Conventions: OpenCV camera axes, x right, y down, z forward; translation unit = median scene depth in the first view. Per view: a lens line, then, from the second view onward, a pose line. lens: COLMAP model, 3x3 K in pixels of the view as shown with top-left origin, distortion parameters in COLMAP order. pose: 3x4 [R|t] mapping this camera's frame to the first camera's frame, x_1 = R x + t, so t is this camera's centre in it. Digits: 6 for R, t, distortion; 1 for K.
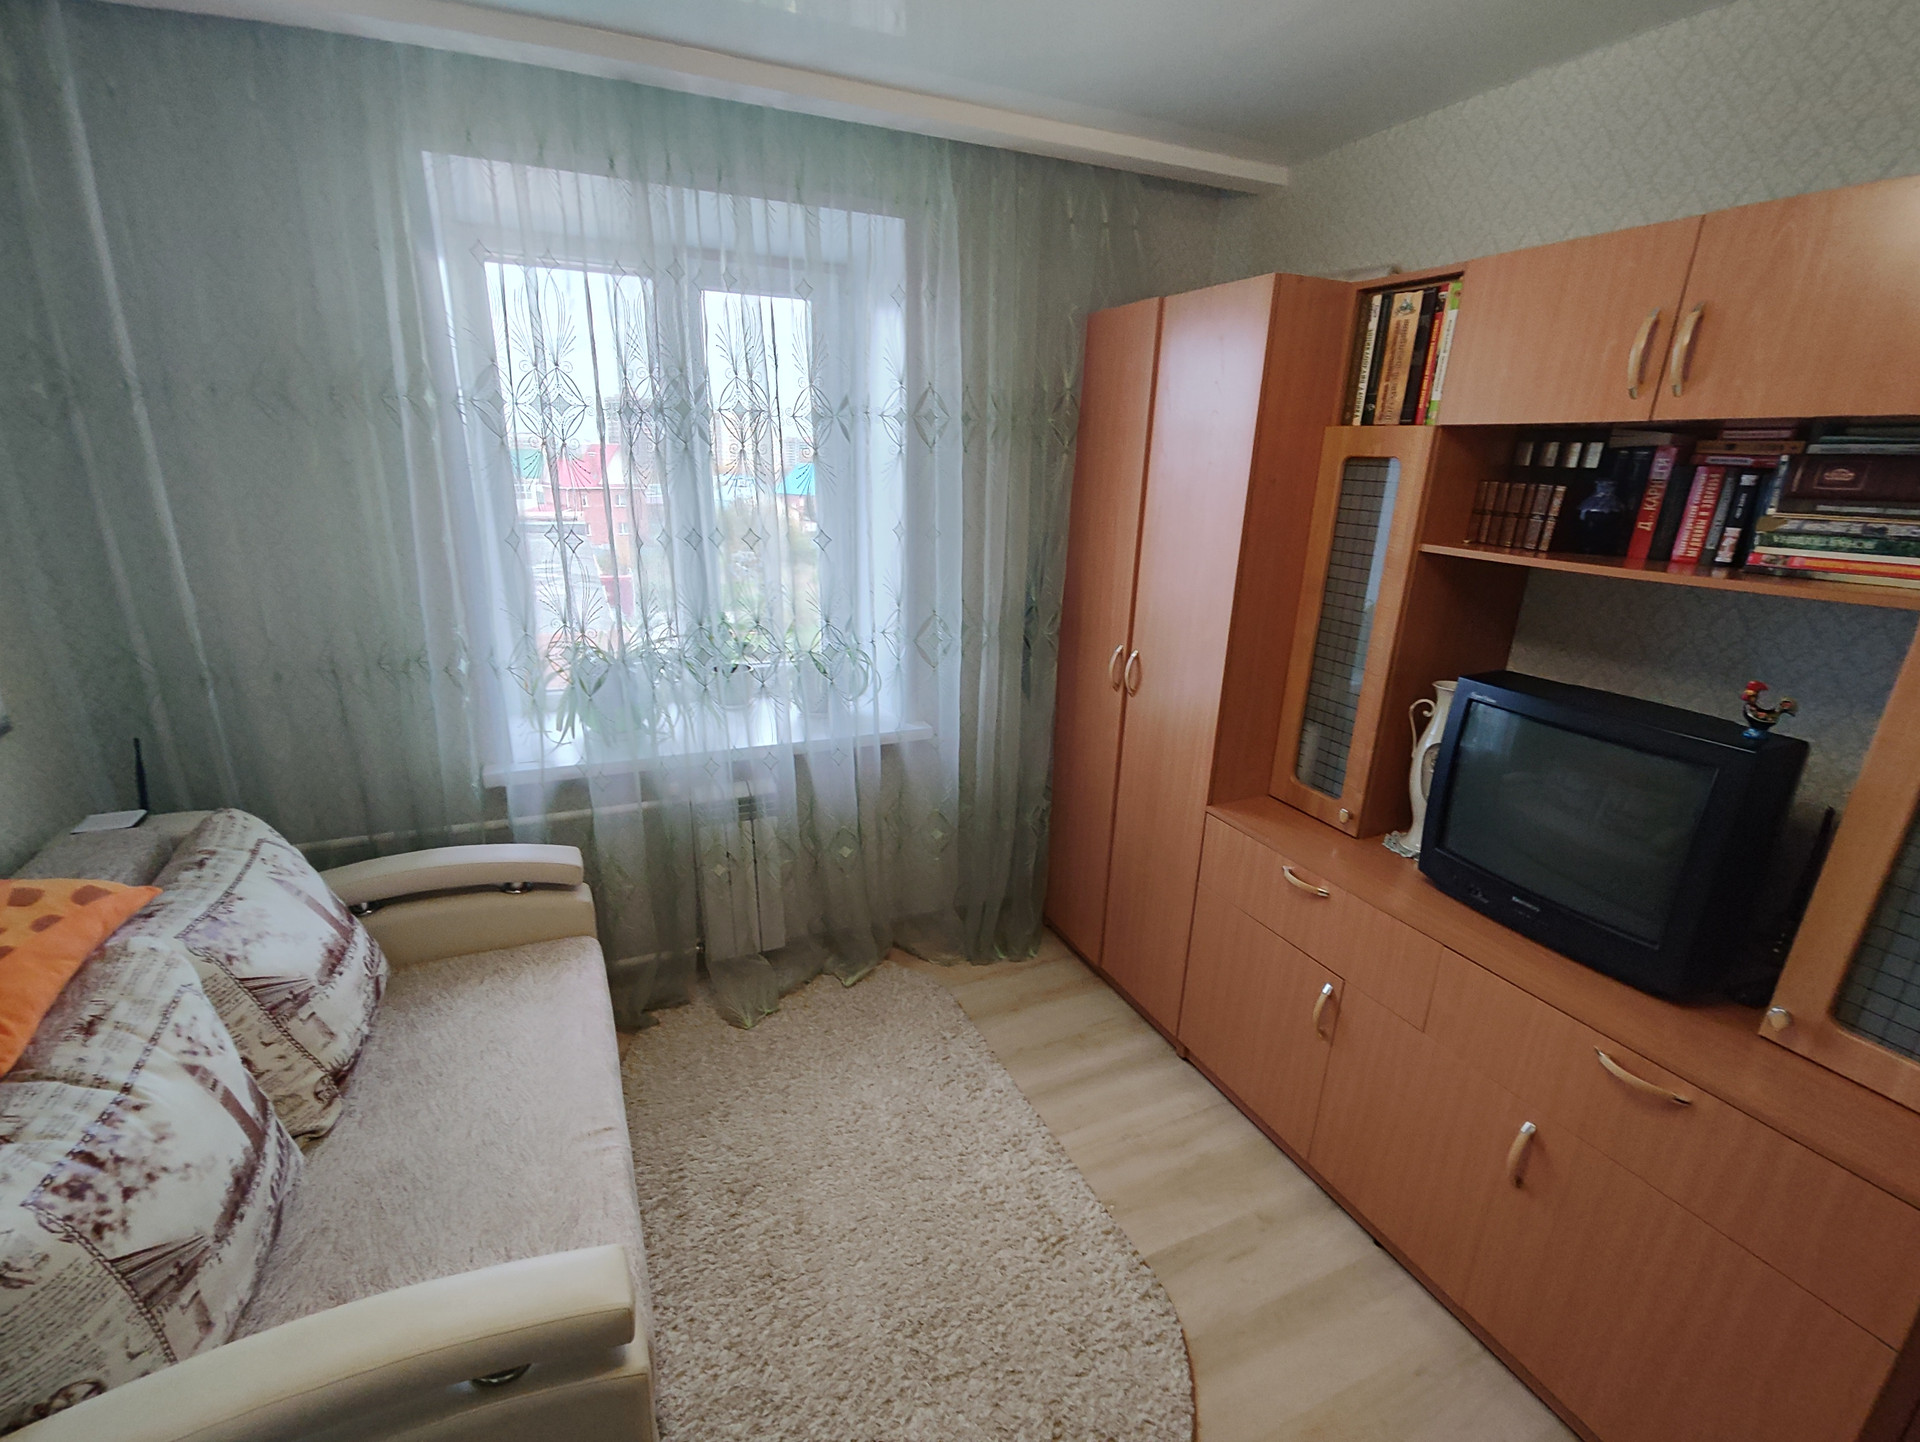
lens RADIAL K [[876.0, 0, 970.5], [0, 876.0, 752.1], [0, 0, 1]] dist [-0.000567, 0.003729]
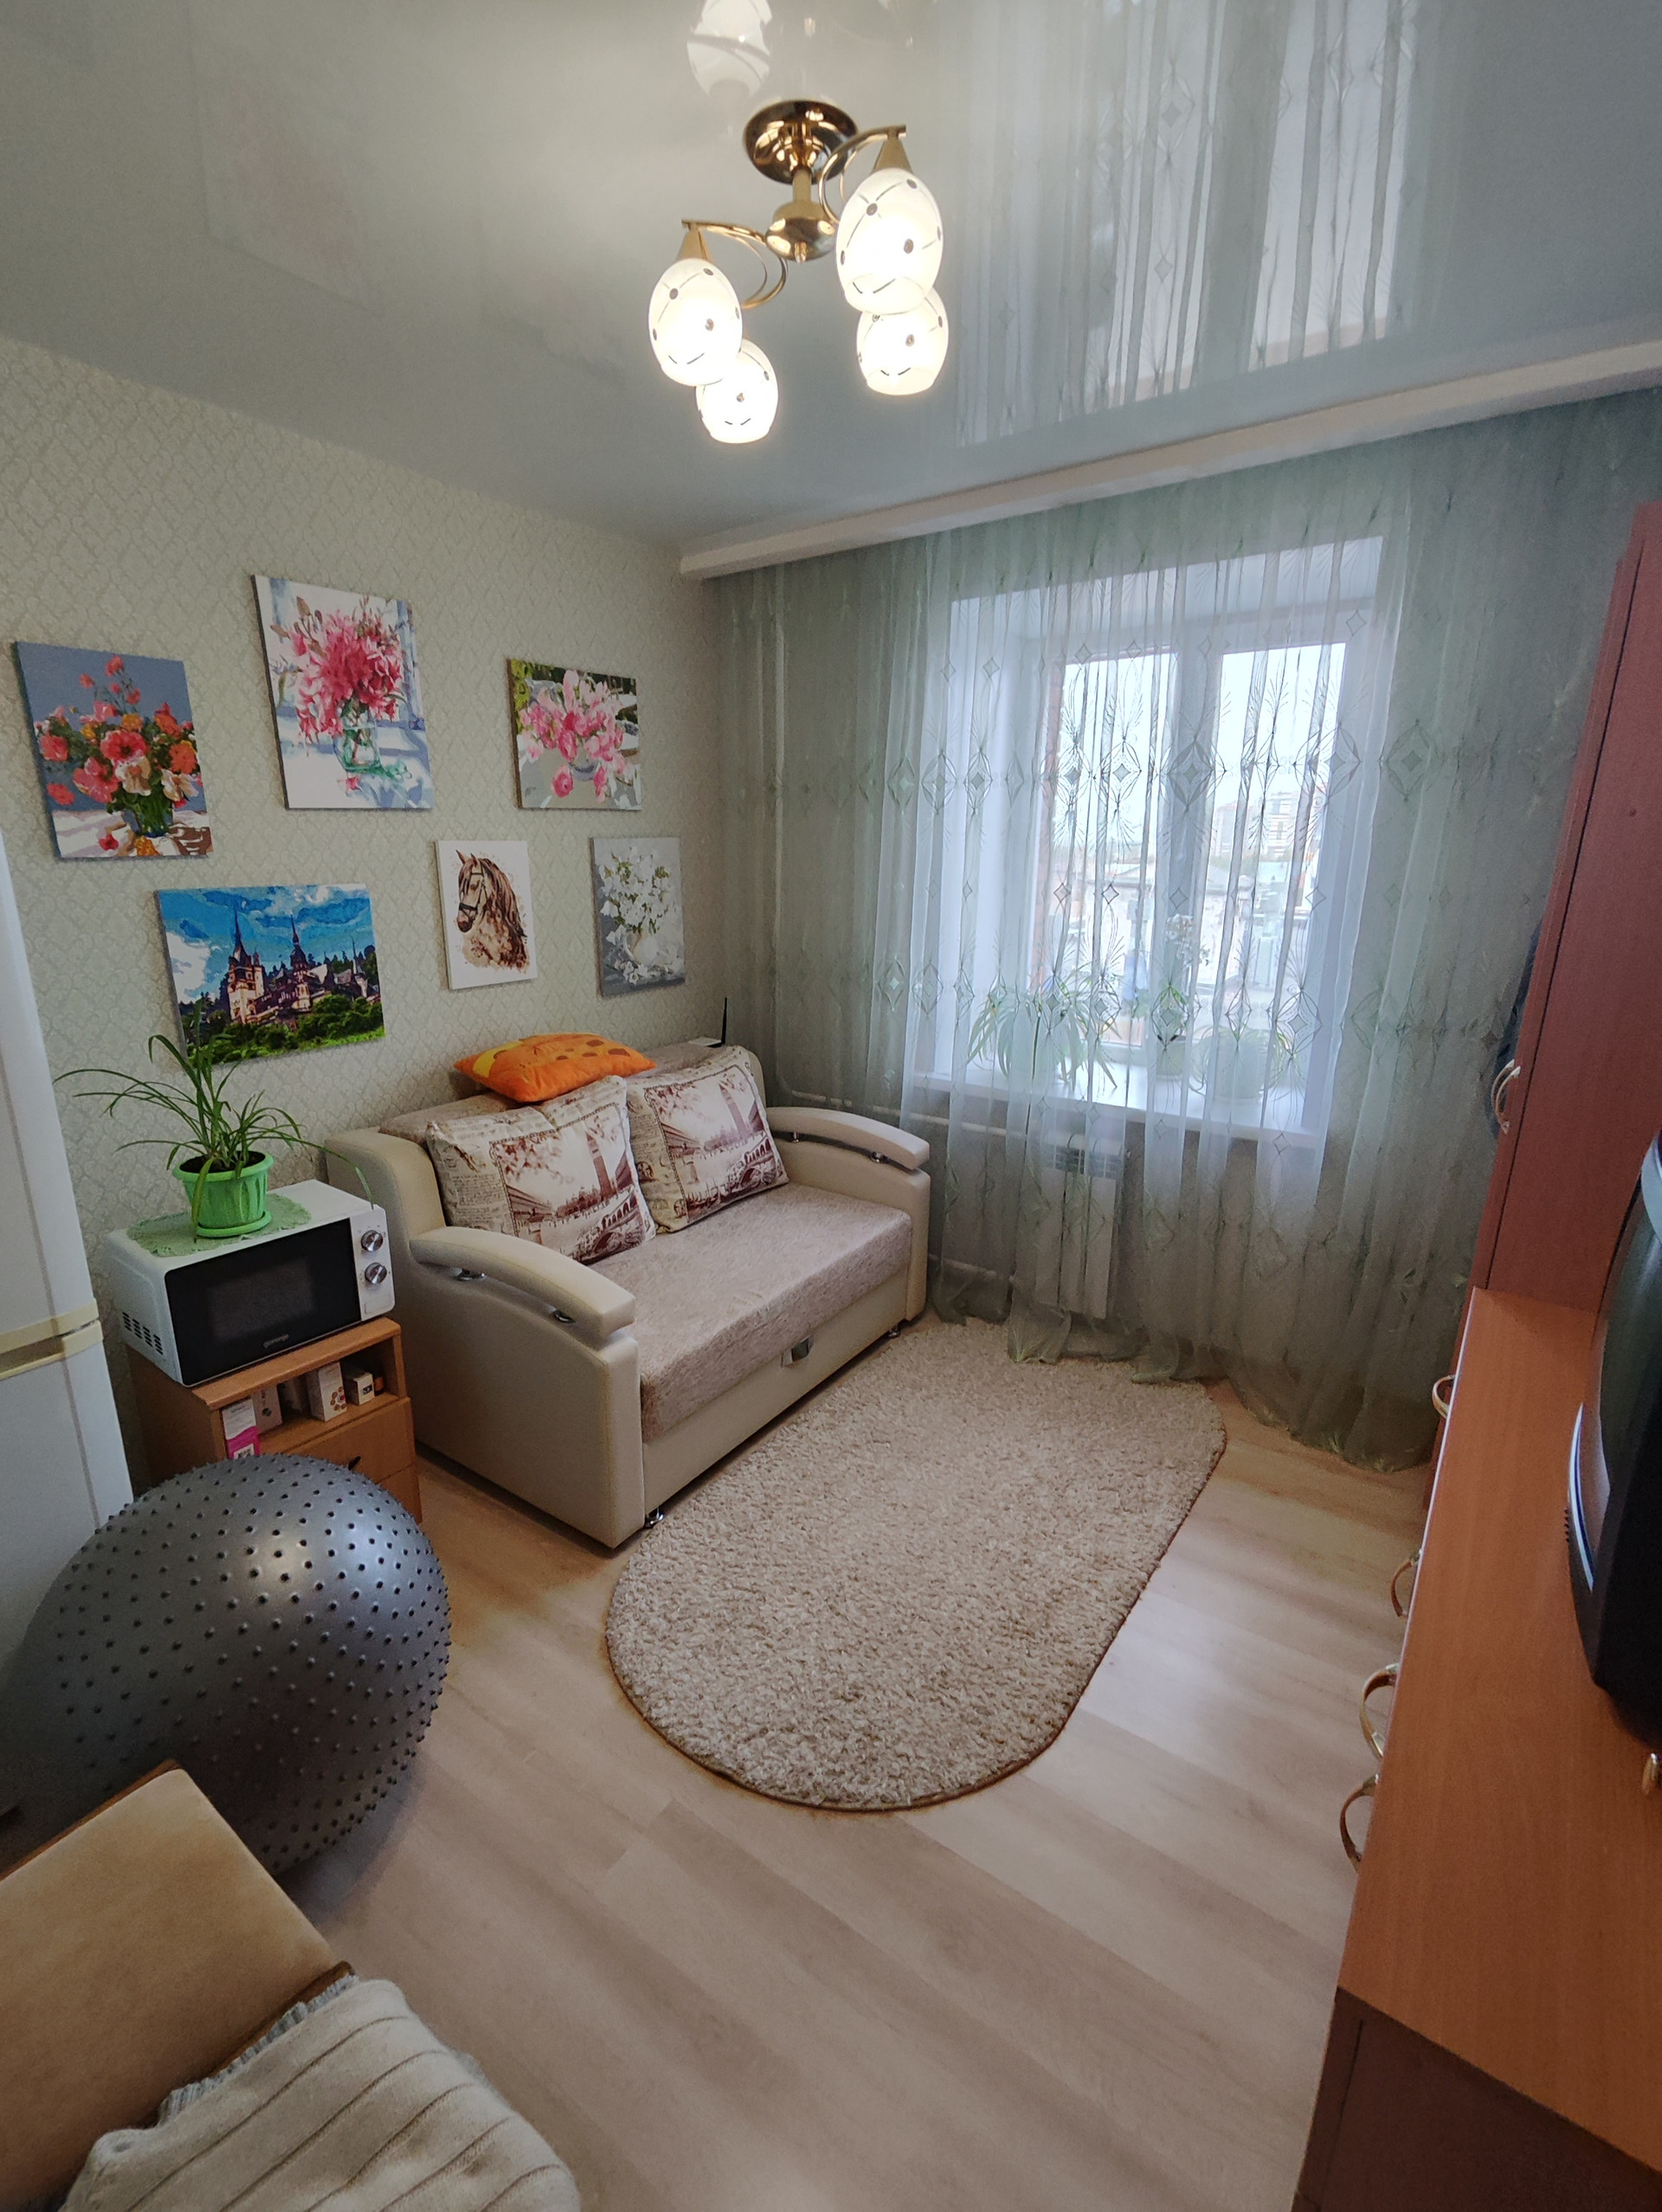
lens RADIAL K [[1035.2, 0, 817.1], [0, 1035.2, 1137.5], [0, 0, 1]] dist [-0.005713, 0.005611]
pose [[0.480542, 0.211032, -0.851202, 0.762169], [-0.265480, 0.960078, 0.088149, 0.017441], [0.835823, 0.183618, 0.517383, 0.146683]]
